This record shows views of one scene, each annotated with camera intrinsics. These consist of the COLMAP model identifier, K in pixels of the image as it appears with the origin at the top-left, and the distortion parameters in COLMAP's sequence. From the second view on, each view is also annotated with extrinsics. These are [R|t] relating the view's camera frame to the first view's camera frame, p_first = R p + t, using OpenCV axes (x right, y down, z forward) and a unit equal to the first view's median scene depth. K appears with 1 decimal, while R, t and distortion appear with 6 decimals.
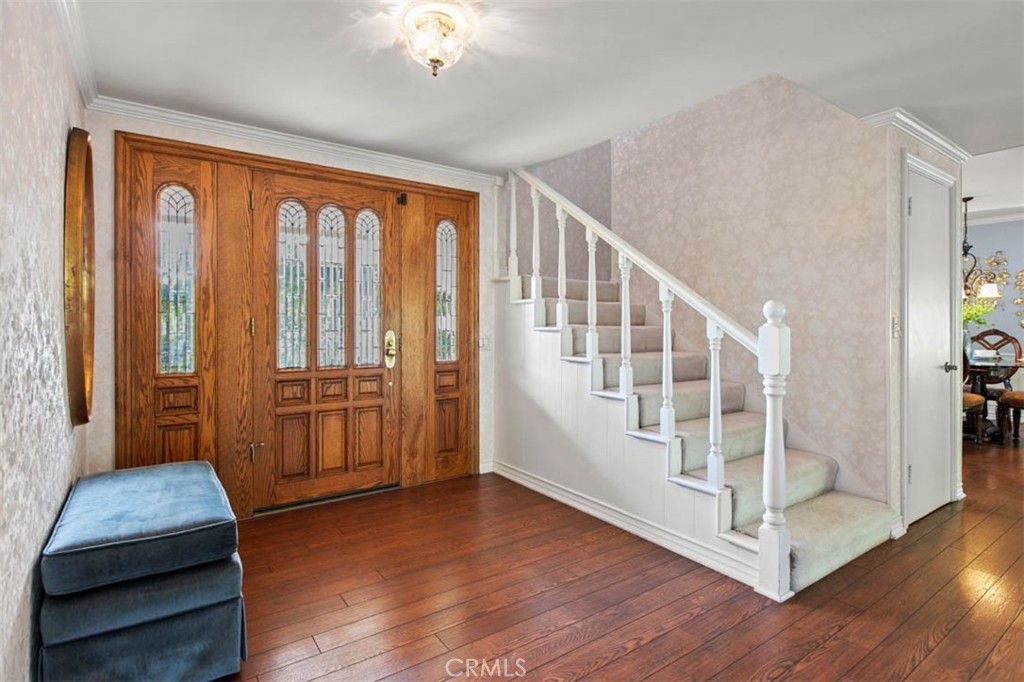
lens RADIAL K [[514.9, 0, 514.4], [0, 514.9, 324.8], [0, 0, 1]] dist [0.001472, 0.000147]
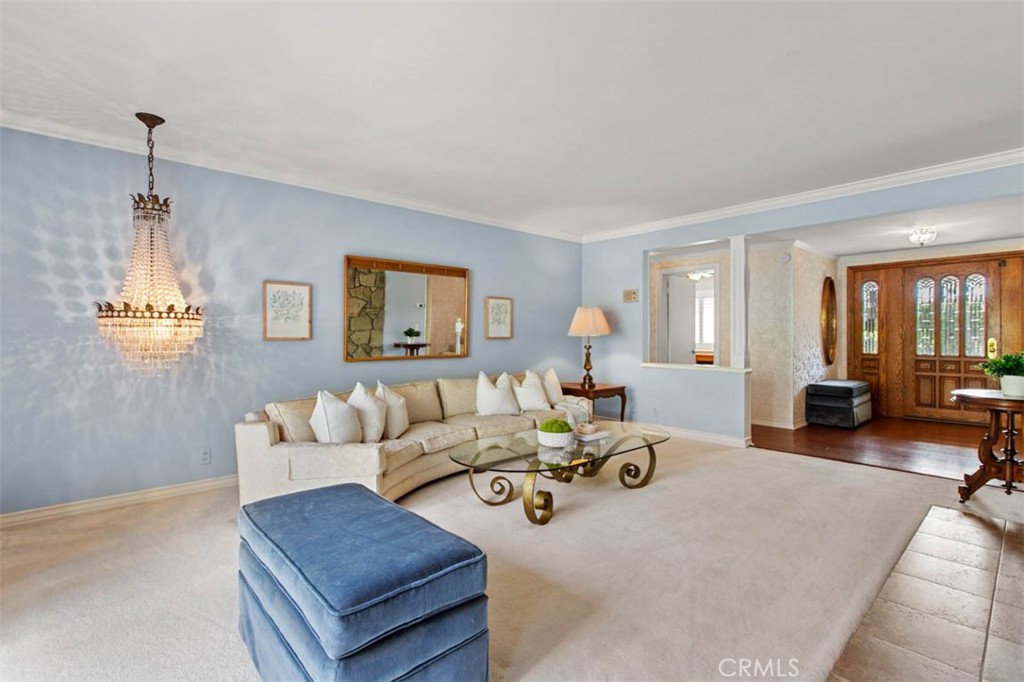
lens RADIAL K [[461.2, 0, 513.3], [0, 461.2, 339.9], [0, 0, 1]] dist [-0.001541, -0.000146]
pose [[0.107516, 0.004804, -0.994192, 1.248235], [-0.003742, 0.999983, 0.004427, 0.018587], [0.994196, 0.003244, 0.107532, -0.887657]]
